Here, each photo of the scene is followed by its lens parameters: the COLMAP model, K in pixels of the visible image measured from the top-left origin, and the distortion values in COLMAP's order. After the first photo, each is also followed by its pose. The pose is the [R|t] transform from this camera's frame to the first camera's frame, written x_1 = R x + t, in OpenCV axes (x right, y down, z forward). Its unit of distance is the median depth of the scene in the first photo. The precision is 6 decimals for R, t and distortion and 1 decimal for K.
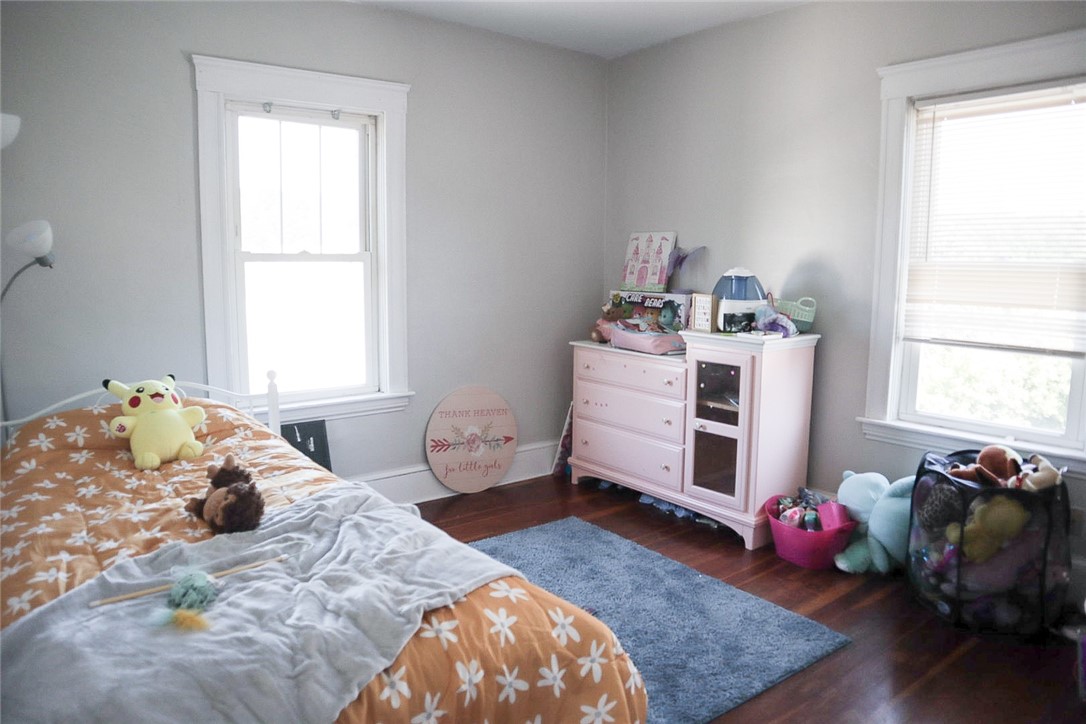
lens RADIAL K [[751.2, 0, 543.0], [0, 751.2, 362.0], [0, 0, 1]] dist [-0.118350, 0.086078]
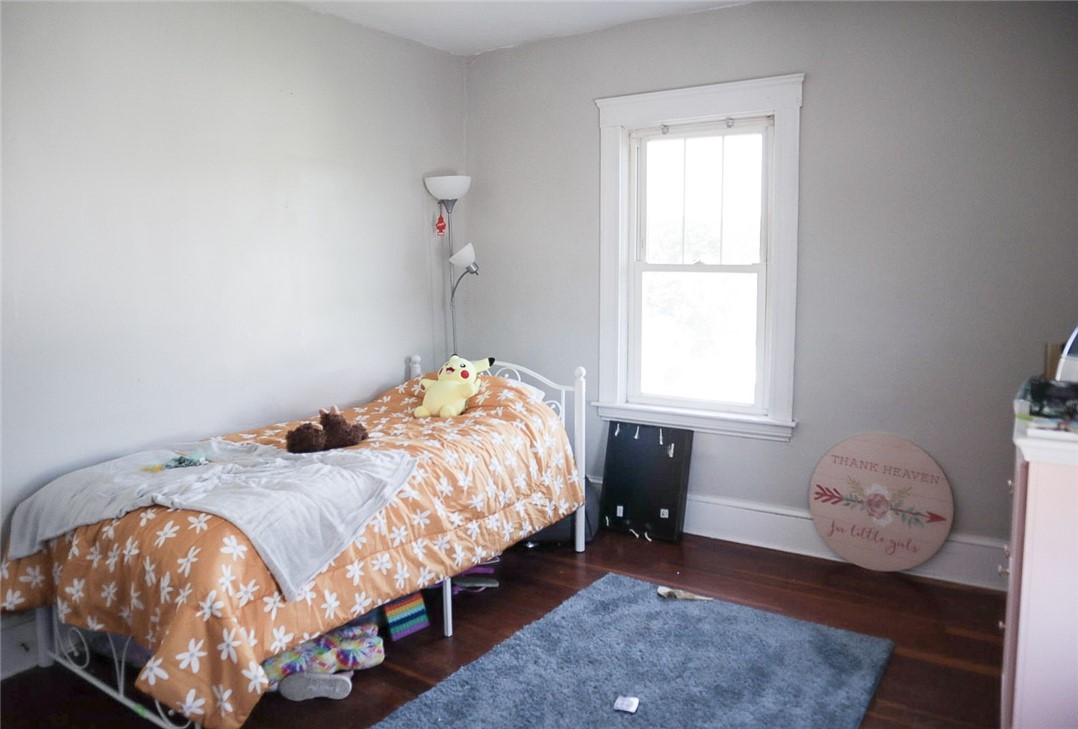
lens RADIAL K [[752.2, 0, 539.6], [0, 752.2, 322.5], [0, 0, 1]] dist [-0.102273, 0.001923]
pose [[0.325174, 0.069217, -0.943118, 0.561343], [-0.124962, 0.991717, 0.029698, -0.068218], [0.937361, 0.108197, 0.331130, 0.449028]]
